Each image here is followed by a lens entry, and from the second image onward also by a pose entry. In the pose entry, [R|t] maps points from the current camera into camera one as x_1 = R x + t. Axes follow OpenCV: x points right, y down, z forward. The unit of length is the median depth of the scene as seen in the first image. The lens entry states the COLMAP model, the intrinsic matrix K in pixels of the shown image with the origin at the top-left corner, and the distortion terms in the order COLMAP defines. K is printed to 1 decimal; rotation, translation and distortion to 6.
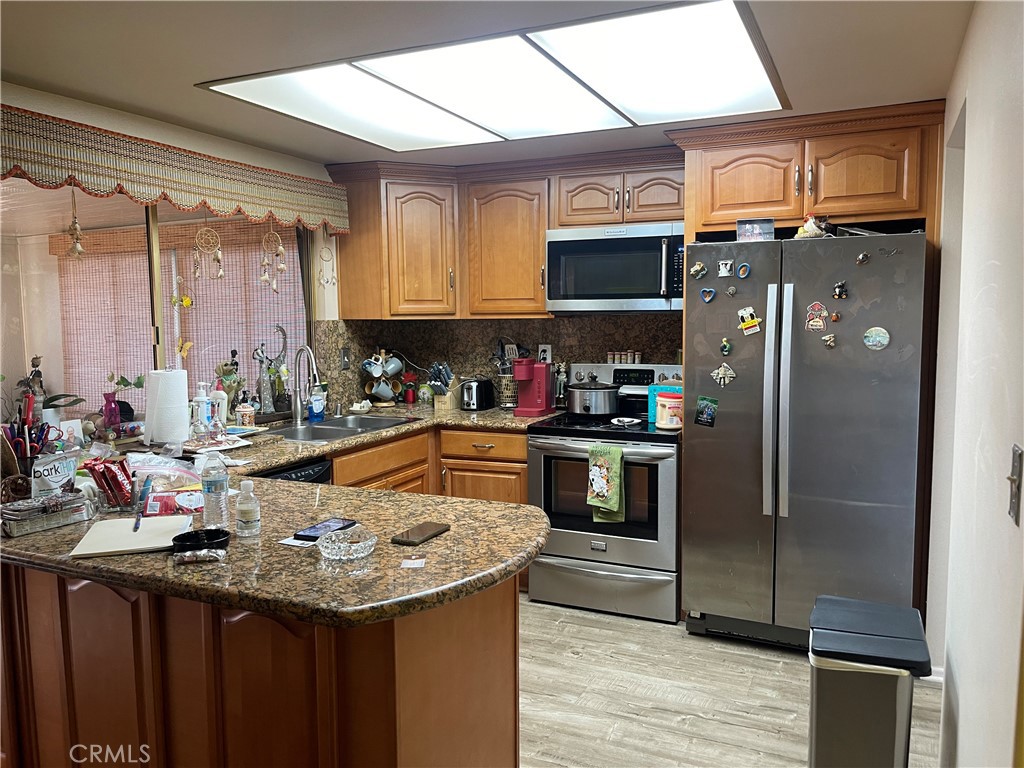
lens RADIAL K [[771.5, 0, 513.5], [0, 771.5, 388.5], [0, 0, 1]] dist [0.023437, -0.013188]
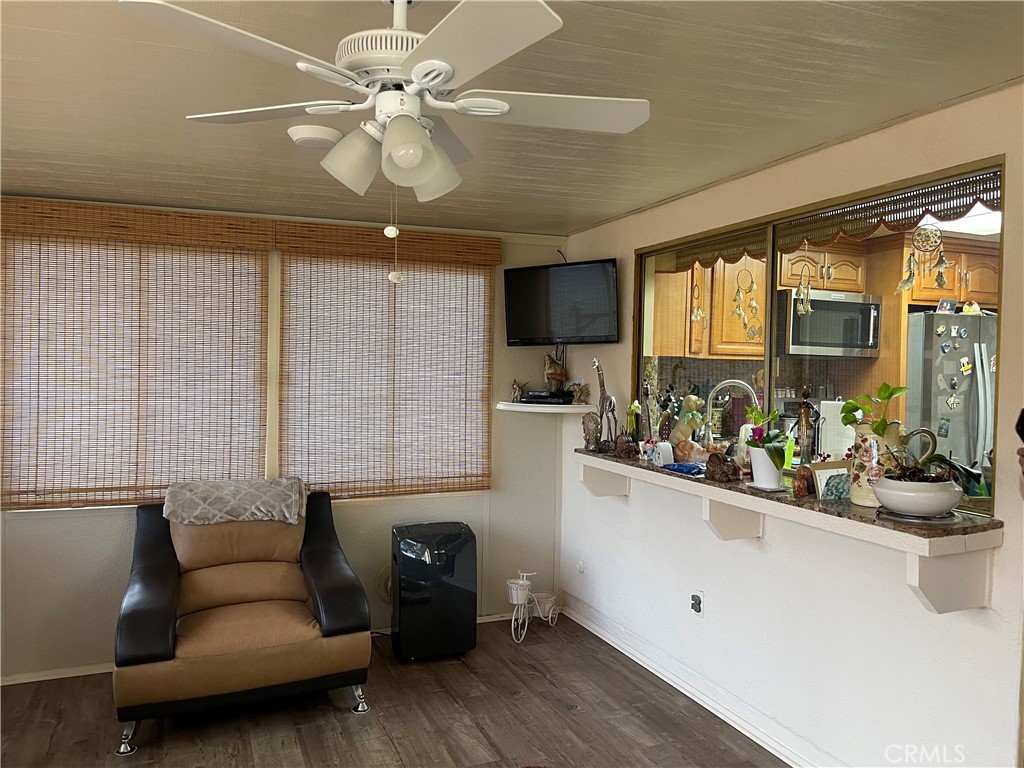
lens RADIAL K [[771.5, 0, 511.2], [0, 771.5, 381.2], [0, 0, 1]] dist [0.023437, -0.013188]
pose [[0.683763, 0.006061, 0.729679, -1.225461], [0.045297, 0.997684, -0.050734, -0.017210], [-0.728297, 0.067742, 0.681905, 0.519815]]
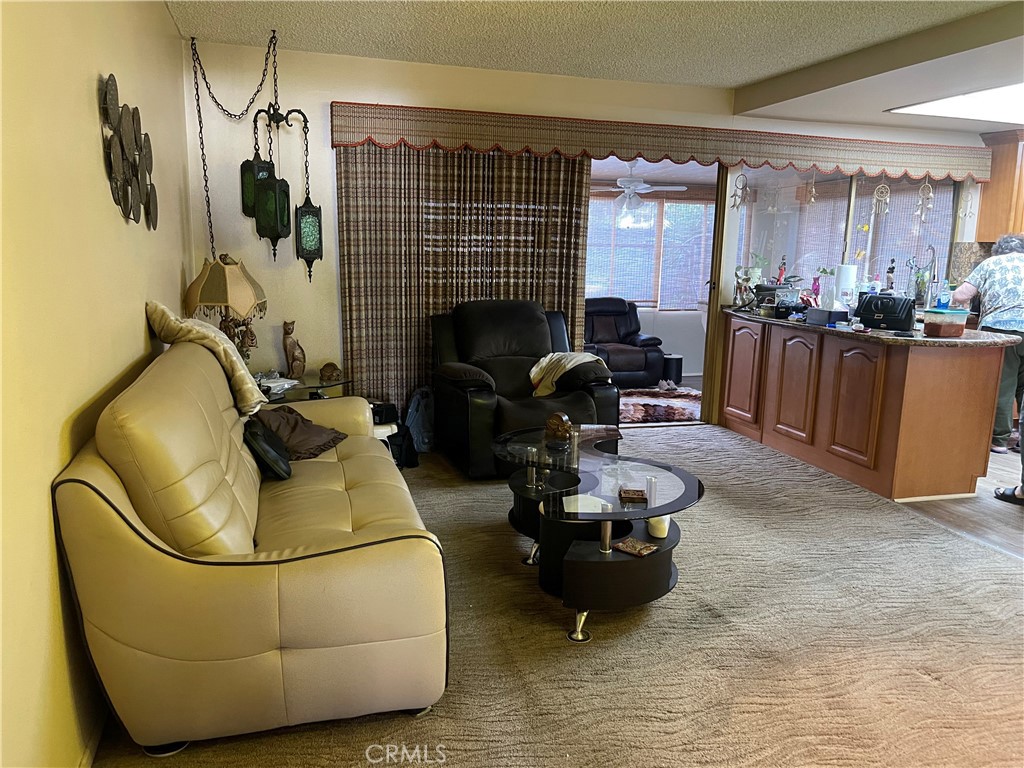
lens RADIAL K [[771.5, 0, 510.7], [0, 771.5, 388.8], [0, 0, 1]] dist [0.023437, -0.013188]
pose [[0.643500, 0.161117, -0.748297, 0.384714], [-0.101894, 0.986927, 0.124873, 0.097947], [0.758634, -0.004109, 0.651504, -0.669943]]
